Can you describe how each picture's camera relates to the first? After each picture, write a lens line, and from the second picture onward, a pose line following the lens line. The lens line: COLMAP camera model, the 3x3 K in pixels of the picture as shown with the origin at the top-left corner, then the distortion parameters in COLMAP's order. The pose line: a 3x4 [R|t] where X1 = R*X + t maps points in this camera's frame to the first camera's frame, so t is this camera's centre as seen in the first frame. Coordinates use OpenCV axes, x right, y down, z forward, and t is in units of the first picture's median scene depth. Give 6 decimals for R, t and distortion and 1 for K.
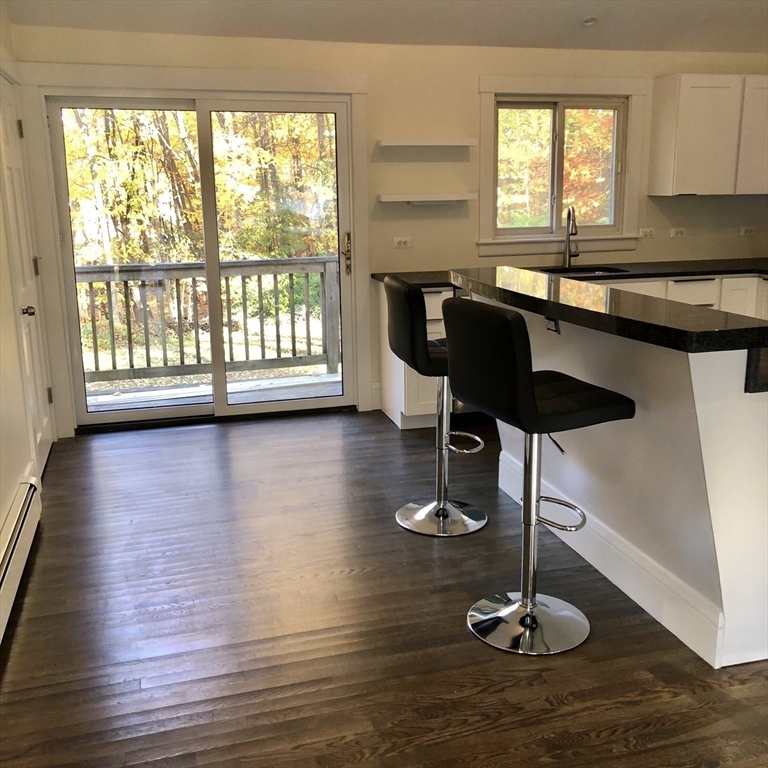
lens RADIAL K [[836.5, 0, 396.3], [0, 836.5, 381.6], [0, 0, 1]] dist [0.023970, -0.017899]
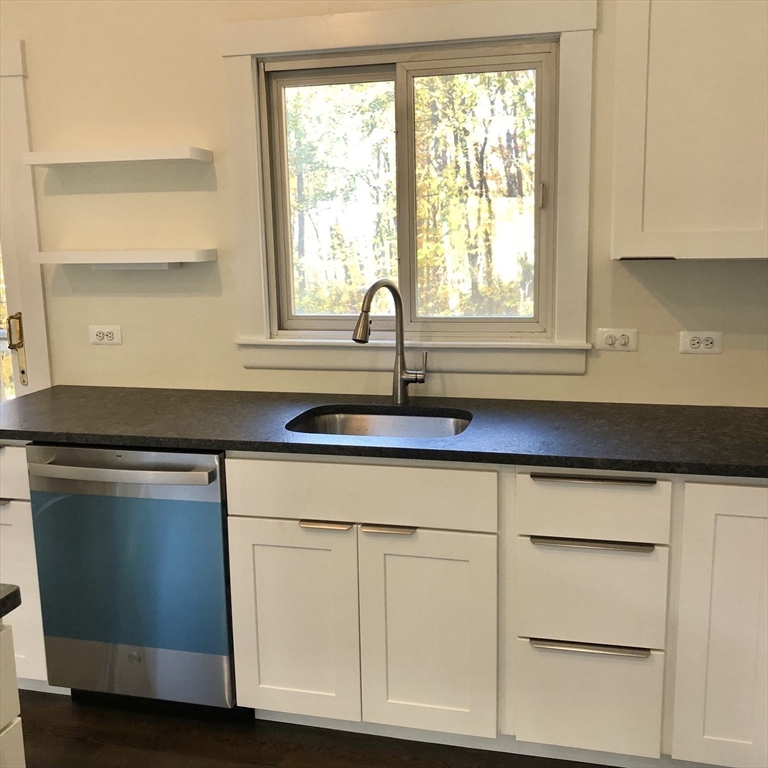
lens RADIAL K [[836.5, 0, 396.3], [0, 836.5, 381.6], [0, 0, 1]] dist [0.023970, -0.017899]
pose [[0.866555, 0.086966, -0.491447, 0.444833], [-0.106606, 0.994229, -0.012037, -0.145347], [0.487564, 0.062822, 0.870824, 0.591531]]
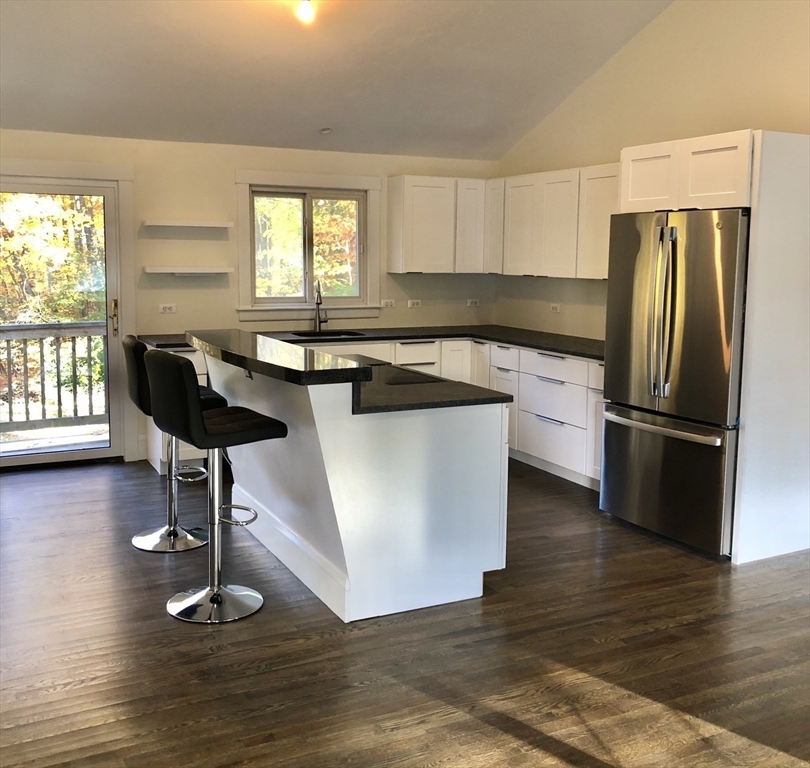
lens RADIAL K [[866.9, 0, 405.7], [0, 866.9, 351.2], [0, 0, 1]] dist [0.151684, -0.511362]
pose [[0.980498, 0.000737, 0.196530, 0.088544], [0.022333, 0.993098, -0.115143, 0.032667], [-0.195258, 0.117287, 0.973714, -0.197629]]
